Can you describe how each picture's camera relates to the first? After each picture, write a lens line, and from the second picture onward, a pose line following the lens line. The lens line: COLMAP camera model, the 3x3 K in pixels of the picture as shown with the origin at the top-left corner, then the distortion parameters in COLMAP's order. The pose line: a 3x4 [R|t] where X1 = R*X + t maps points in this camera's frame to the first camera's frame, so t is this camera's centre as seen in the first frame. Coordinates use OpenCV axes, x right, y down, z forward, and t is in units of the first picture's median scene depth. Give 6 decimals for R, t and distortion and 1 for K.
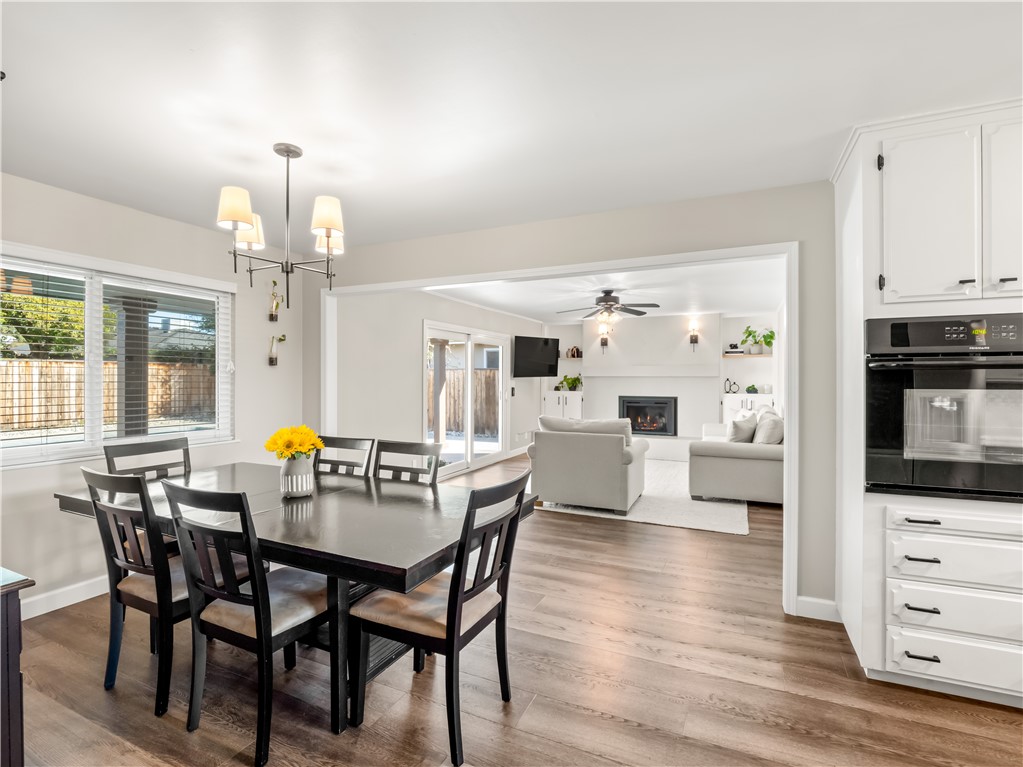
lens RADIAL K [[498.7, 0, 495.7], [0, 498.7, 375.7], [0, 0, 1]] dist [-0.017345, -0.001912]
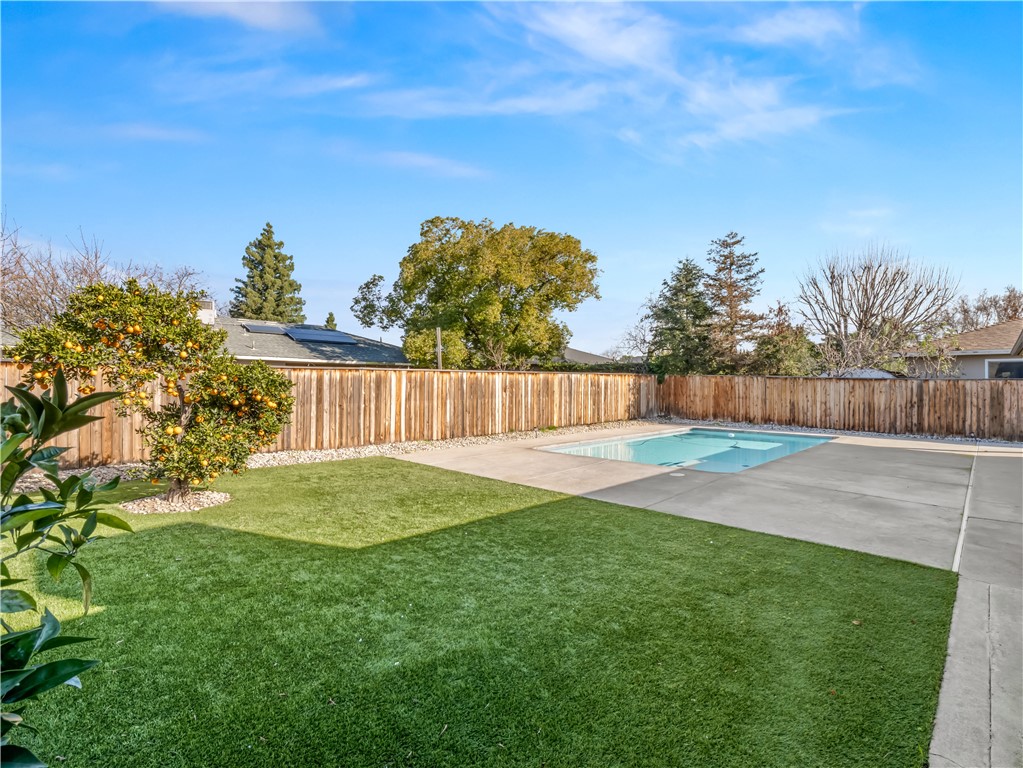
lens RADIAL K [[498.7, 0, 507.5], [0, 498.7, 381.9], [0, 0, 1]] dist [-0.017345, -0.001912]
pose [[0.949149, 0.001317, -0.314824, -1.219136], [-0.001950, 0.999997, -0.001695, -0.008085], [0.314821, 0.002223, 0.949149, -0.538758]]
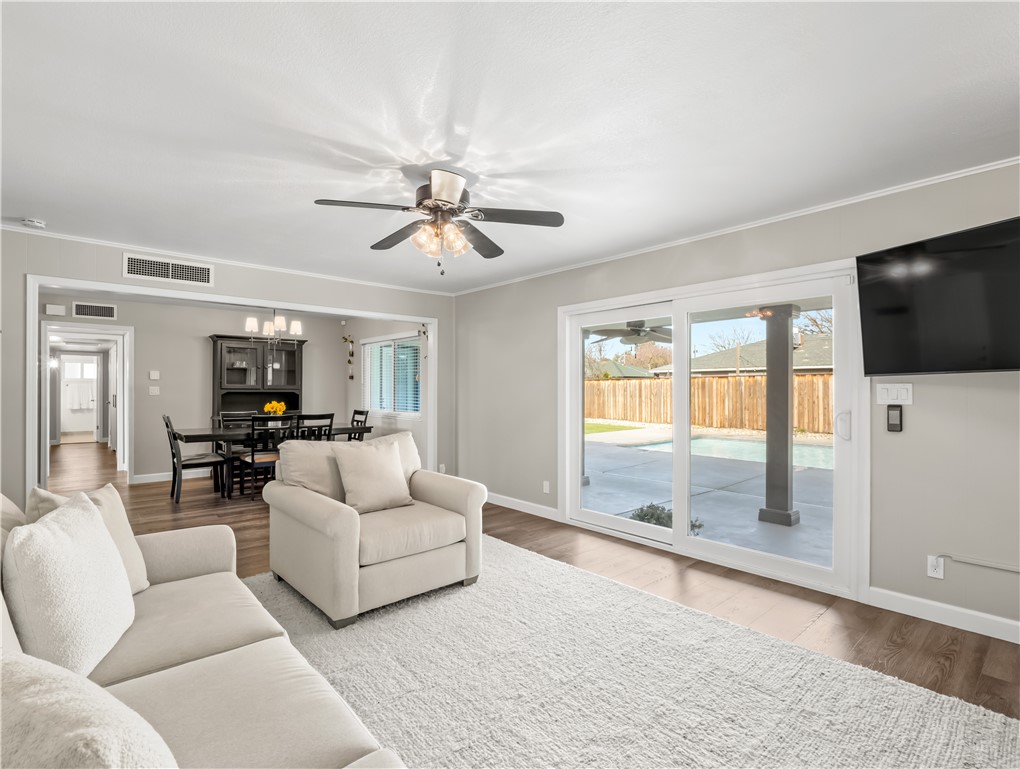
lens RADIAL K [[497.2, 0, 500.7], [0, 497.2, 387.3], [0, 0, 1]] dist [-0.017345, -0.001912]
pose [[-0.393611, -0.005548, -0.919260, 0.448044], [0.002769, 0.999970, -0.007221, 0.013390], [0.919273, -0.005387, -0.393584, 0.901918]]
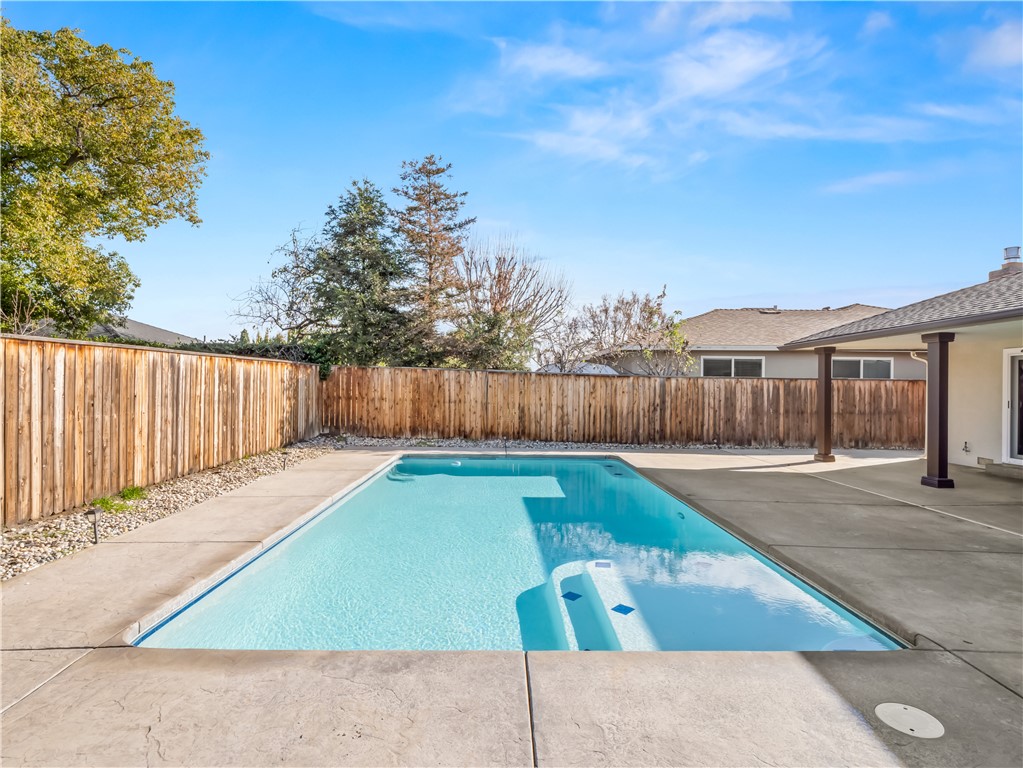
lens RADIAL K [[553.9, 0, 507.4], [0, 553.9, 384.4], [0, 0, 1]] dist [-0.002463, -0.001049]
pose [[0.893531, 0.007030, 0.448947, -1.546706], [-0.008322, 0.999965, 0.000904, 0.002398], [-0.448925, -0.004544, 0.893558, 0.411402]]
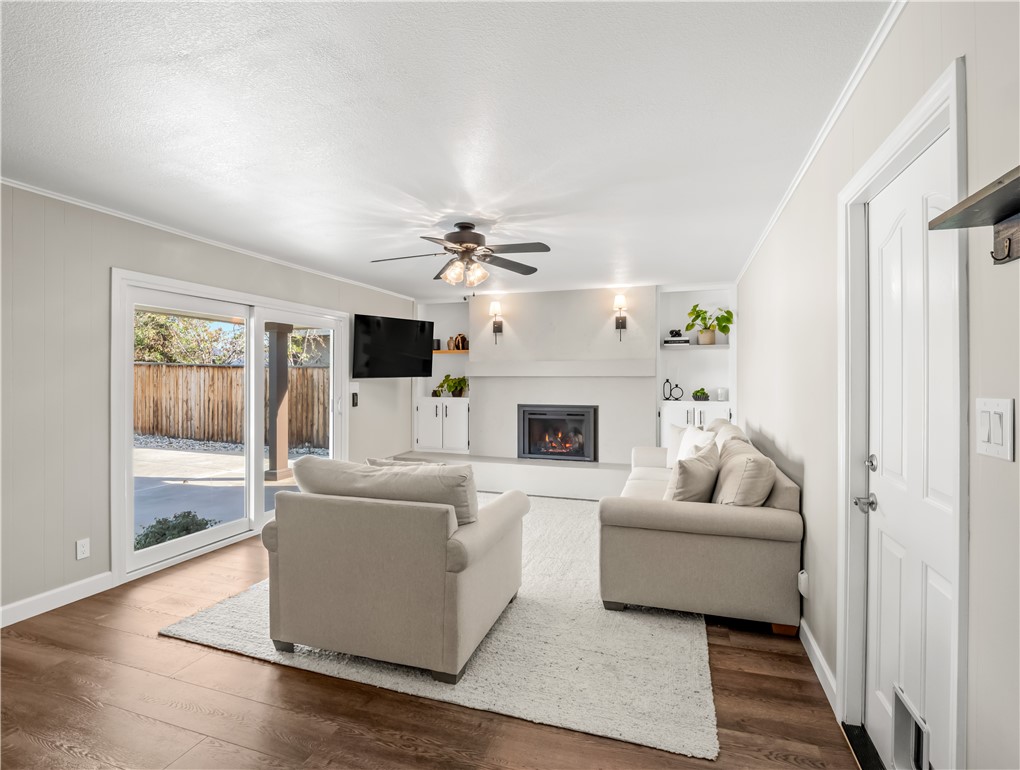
lens RADIAL K [[511.7, 0, 501.9], [0, 511.7, 376.1], [0, 0, 1]] dist [-0.011301, -0.003216]
pose [[0.991997, -0.000359, 0.126265, 0.144482], [0.000270, 1.000000, 0.000725, 0.000458], [-0.126265, -0.000685, 0.991996, 0.314554]]
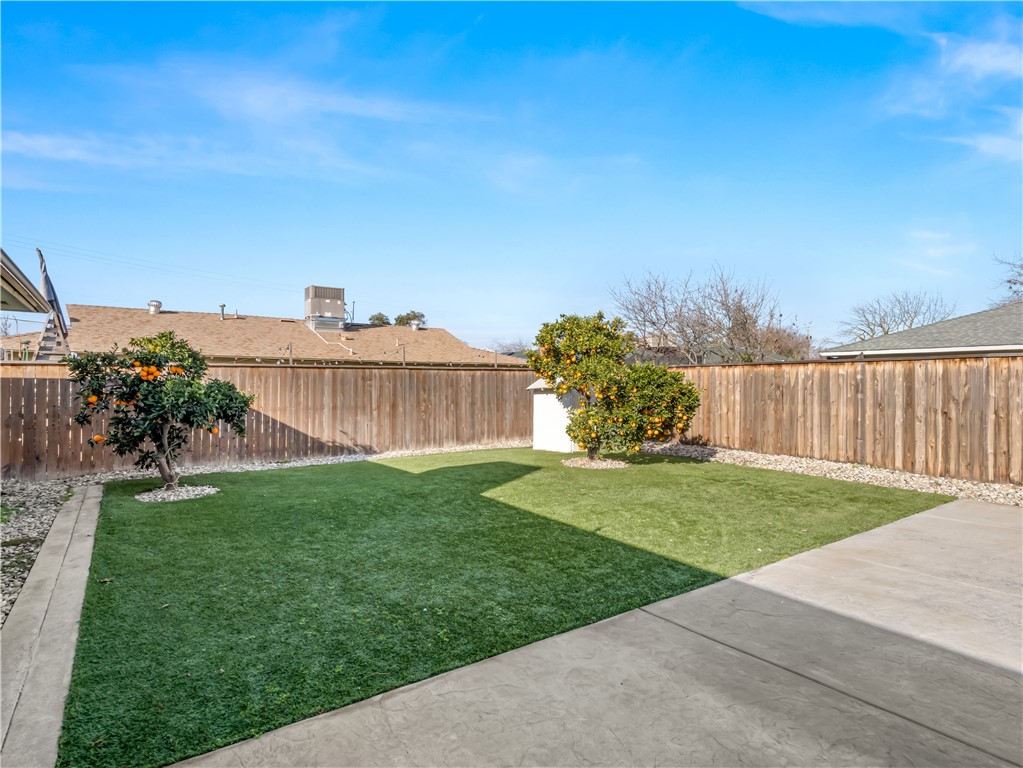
lens RADIAL K [[553.9, 0, 511.6], [0, 553.9, 383.6], [0, 0, 1]] dist [-0.002463, -0.001049]
pose [[-0.480107, -0.003890, -0.877202, -0.808670], [-0.002456, 0.999992, -0.003091, 0.005790], [0.877207, 0.000670, -0.480112, 0.404875]]
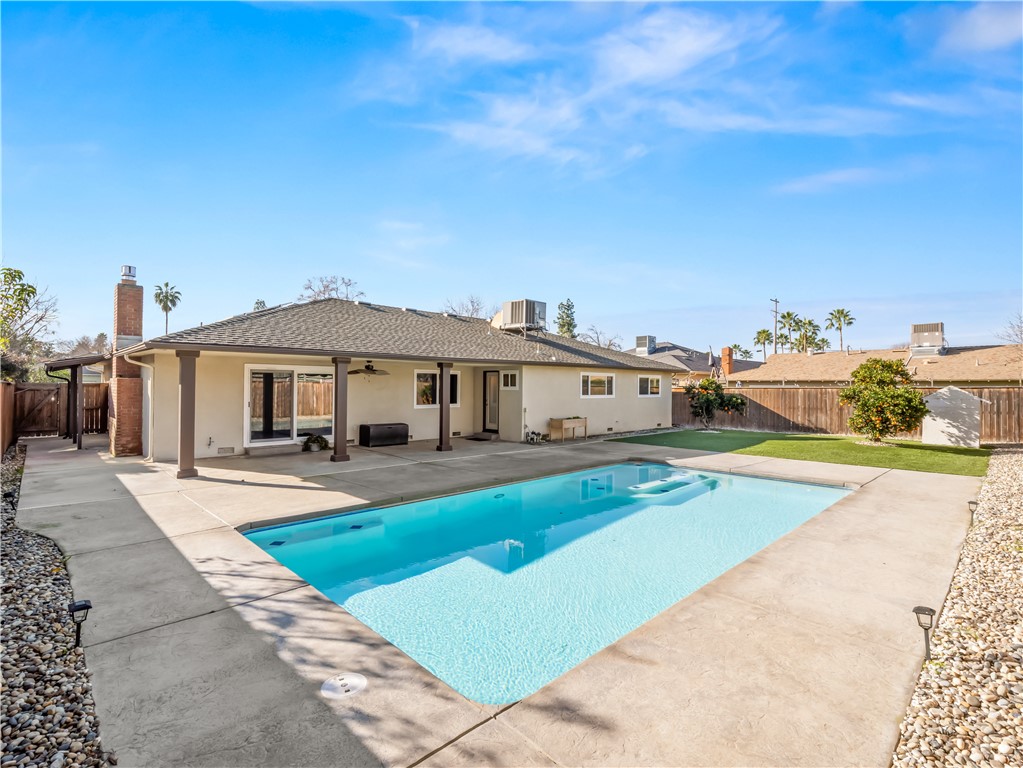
lens RADIAL K [[498.7, 0, 506.8], [0, 498.7, 385.1], [0, 0, 1]] dist [-0.017345, -0.001912]
pose [[-0.939176, -0.006673, 0.343370, -1.258761], [-0.009706, 0.999928, -0.007115, -0.019395], [-0.343298, -0.010015, -0.939173, 2.161428]]
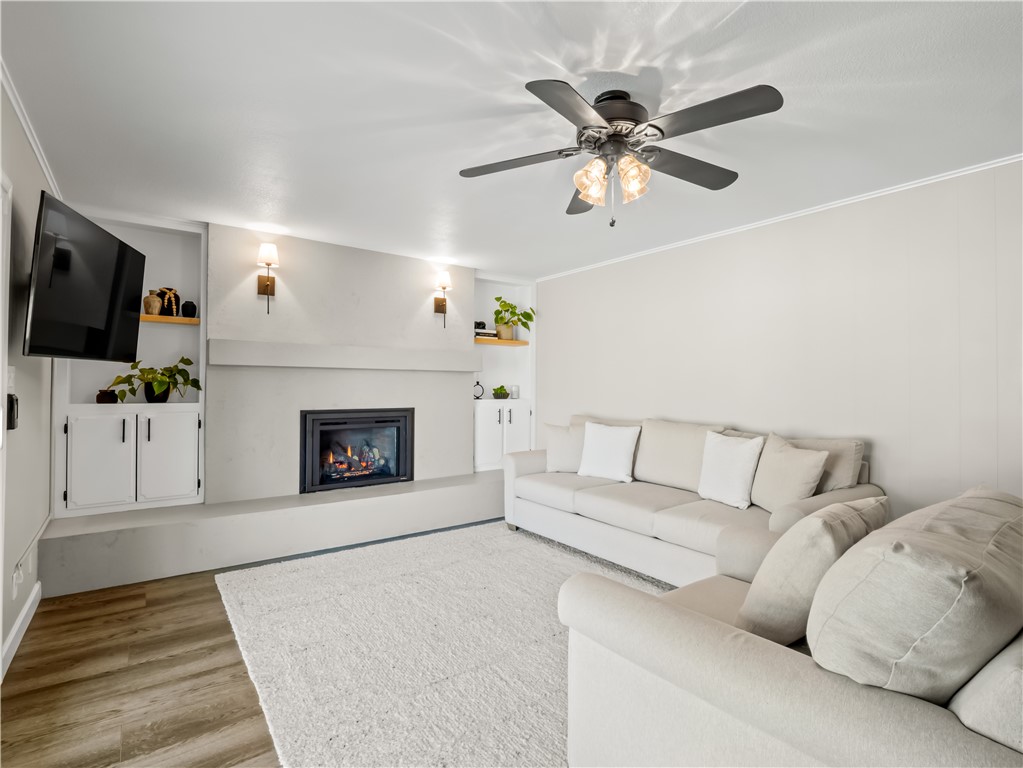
lens RADIAL K [[498.7, 0, 510.8], [0, 498.7, 381.0], [0, 0, 1]] dist [-0.017345, -0.001912]
pose [[0.448142, 0.010660, 0.893899, -0.073237], [-0.008808, 0.999933, -0.007509, 0.016597], [-0.893919, -0.004508, 0.448205, 0.675717]]
